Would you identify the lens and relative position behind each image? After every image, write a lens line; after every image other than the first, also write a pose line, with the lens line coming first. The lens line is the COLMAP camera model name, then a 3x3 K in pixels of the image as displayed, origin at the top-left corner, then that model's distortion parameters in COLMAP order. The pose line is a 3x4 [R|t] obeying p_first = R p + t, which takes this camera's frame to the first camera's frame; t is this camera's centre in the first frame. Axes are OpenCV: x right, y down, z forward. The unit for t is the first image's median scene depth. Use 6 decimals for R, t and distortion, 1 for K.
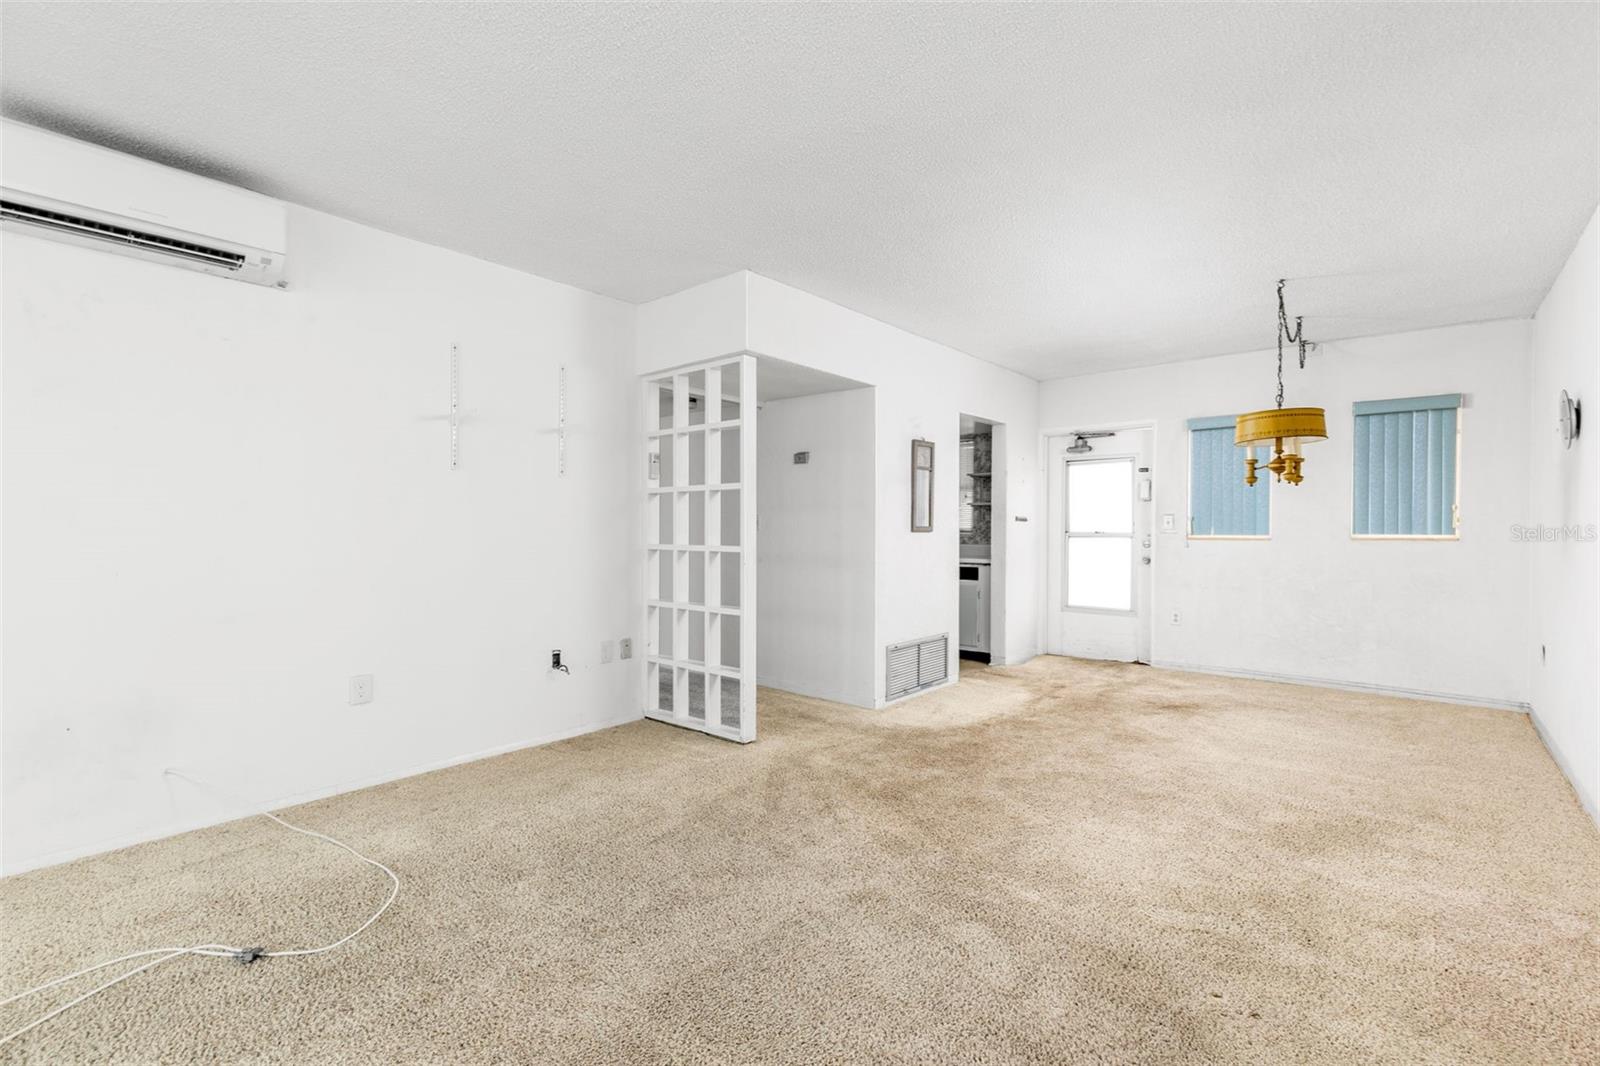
lens RADIAL K [[723.9, 0, 849.8], [0, 723.9, 527.2], [0, 0, 1]] dist [0.005585, -0.001536]
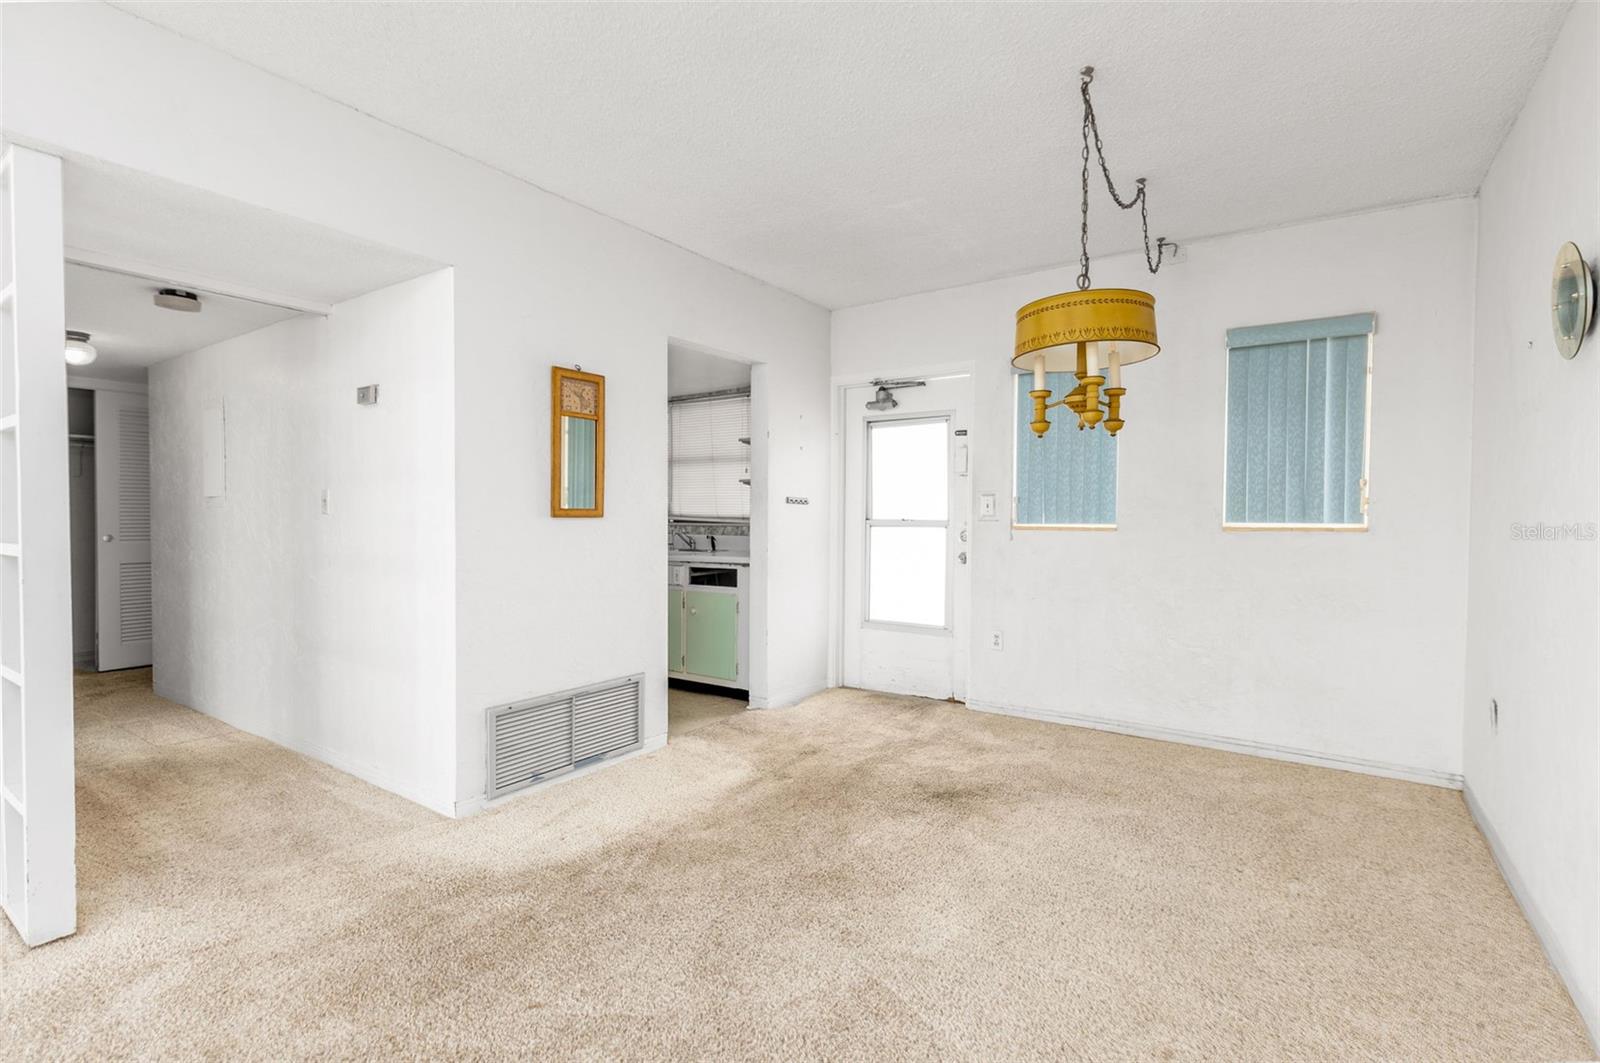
lens RADIAL K [[723.9, 0, 872.3], [0, 723.9, 525.4], [0, 0, 1]] dist [0.005585, -0.001536]
pose [[0.994032, 0.000631, 0.109085, 0.290474], [-0.002010, 0.999919, 0.012537, 0.004943], [-0.109068, -0.012682, 0.993953, 0.359138]]
